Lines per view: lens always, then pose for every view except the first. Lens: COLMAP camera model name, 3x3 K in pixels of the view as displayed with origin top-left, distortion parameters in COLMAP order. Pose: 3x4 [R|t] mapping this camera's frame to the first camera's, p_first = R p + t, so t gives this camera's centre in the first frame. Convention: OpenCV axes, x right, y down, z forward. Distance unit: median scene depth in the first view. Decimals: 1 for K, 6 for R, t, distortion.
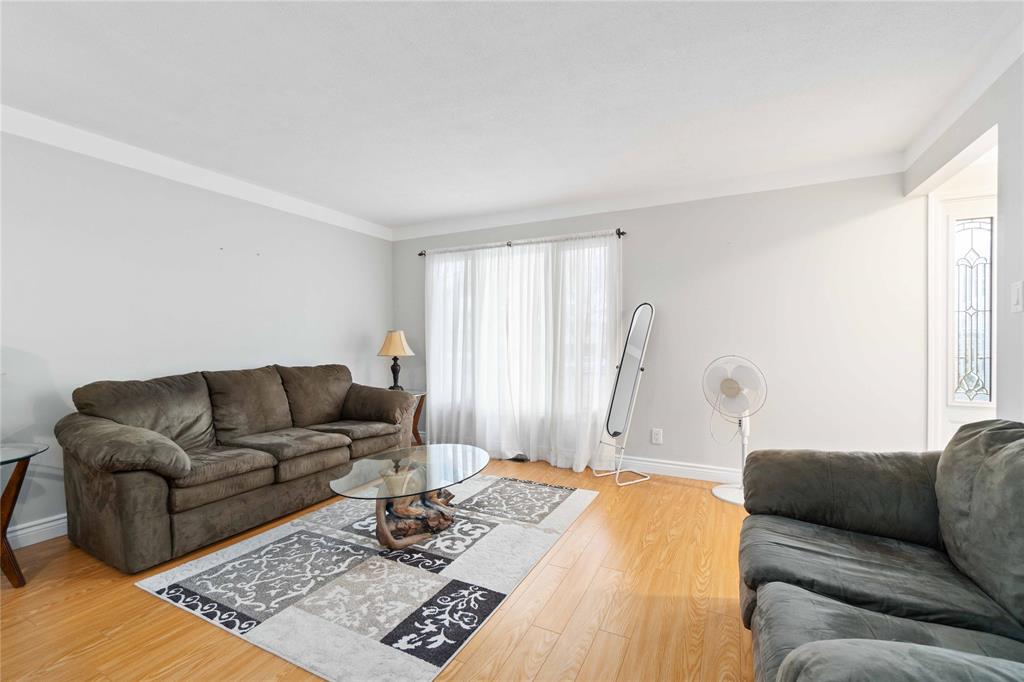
lens RADIAL K [[461.7, 0, 500.4], [0, 461.7, 335.6], [0, 0, 1]] dist [-0.005414, -0.000118]
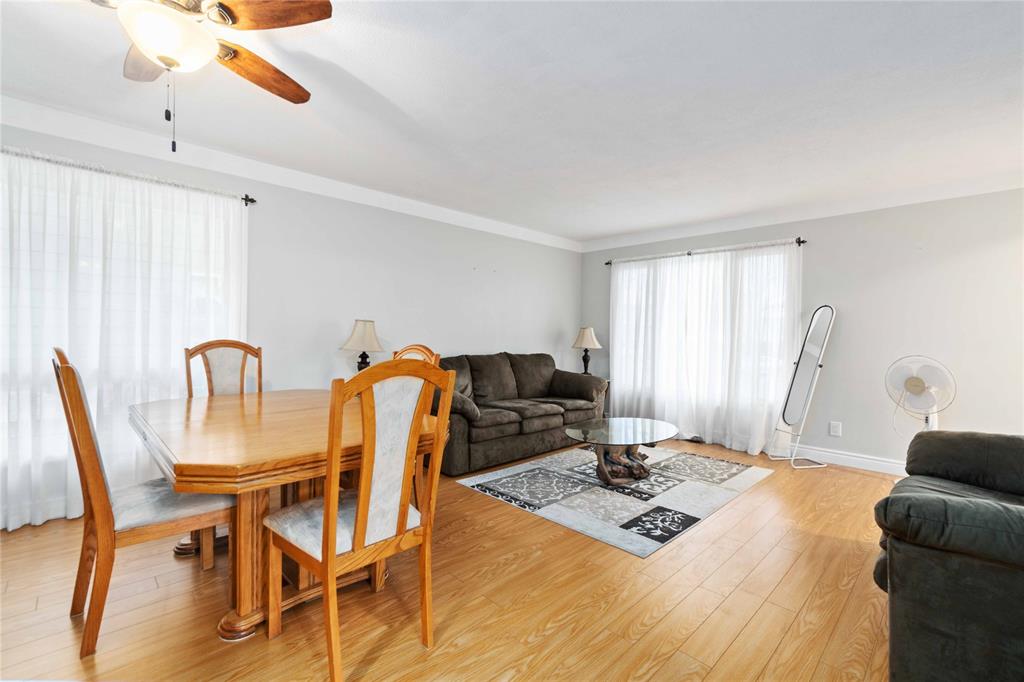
lens RADIAL K [[461.7, 0, 500.4], [0, 461.7, 335.6], [0, 0, 1]] dist [-0.005414, -0.000118]
pose [[0.948731, 0.017452, -0.315602, -0.090189], [-0.013959, 0.999814, 0.013326, -0.004045], [0.315775, -0.008237, 0.948798, -0.353374]]
